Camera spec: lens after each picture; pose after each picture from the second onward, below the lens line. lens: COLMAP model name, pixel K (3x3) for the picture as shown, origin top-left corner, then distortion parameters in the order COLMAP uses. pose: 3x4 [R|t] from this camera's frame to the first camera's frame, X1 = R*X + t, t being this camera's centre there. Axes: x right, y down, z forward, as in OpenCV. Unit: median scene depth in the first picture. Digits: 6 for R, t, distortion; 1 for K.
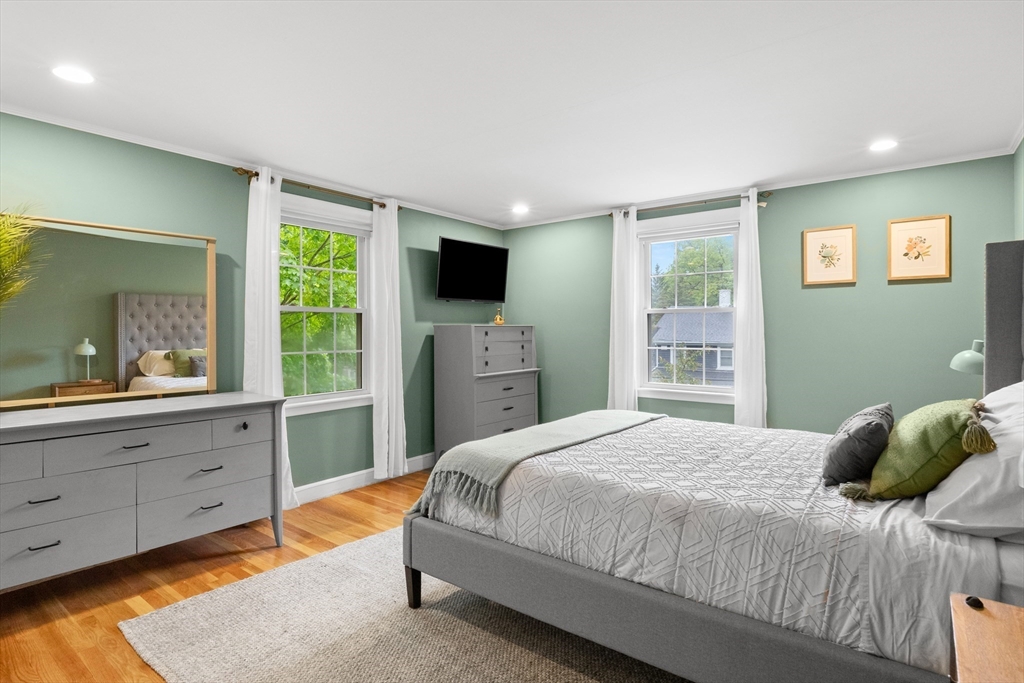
lens RADIAL K [[537.1, 0, 512.0], [0, 537.1, 341.5], [0, 0, 1]] dist [0.000754, 0.000022]
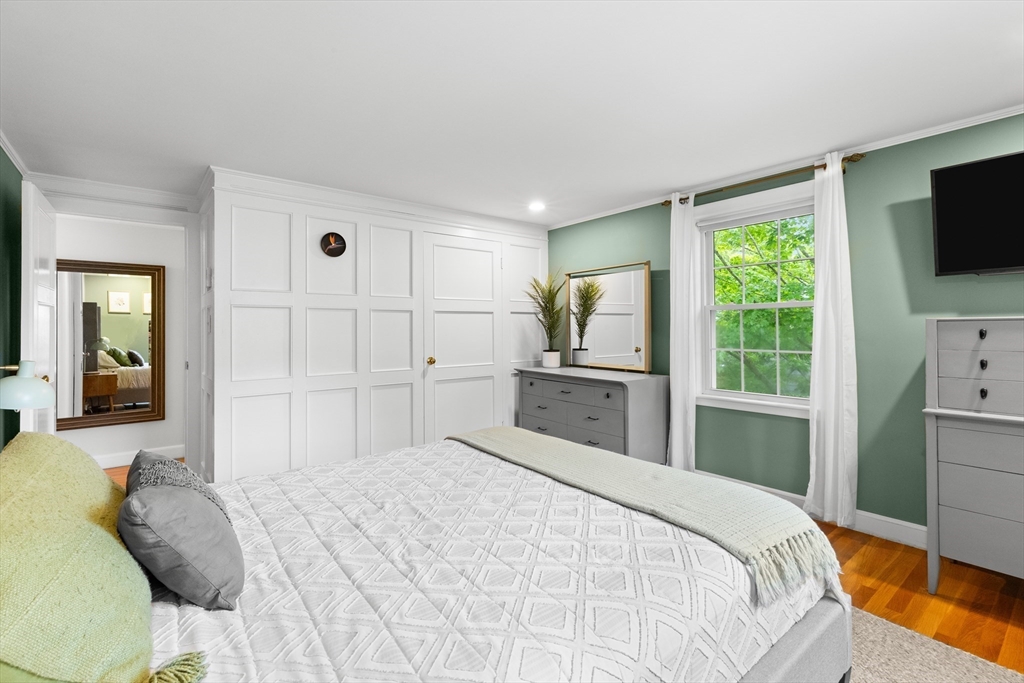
lens RADIAL K [[455.5, 0, 517.8], [0, 455.5, 323.8], [0, 0, 1]] dist [0.002496, 0.000321]
pose [[-0.239184, -0.004212, -0.970965, 0.504552], [-0.014570, 0.999894, -0.000748, -0.019188], [0.970865, 0.013968, -0.239220, 0.731576]]
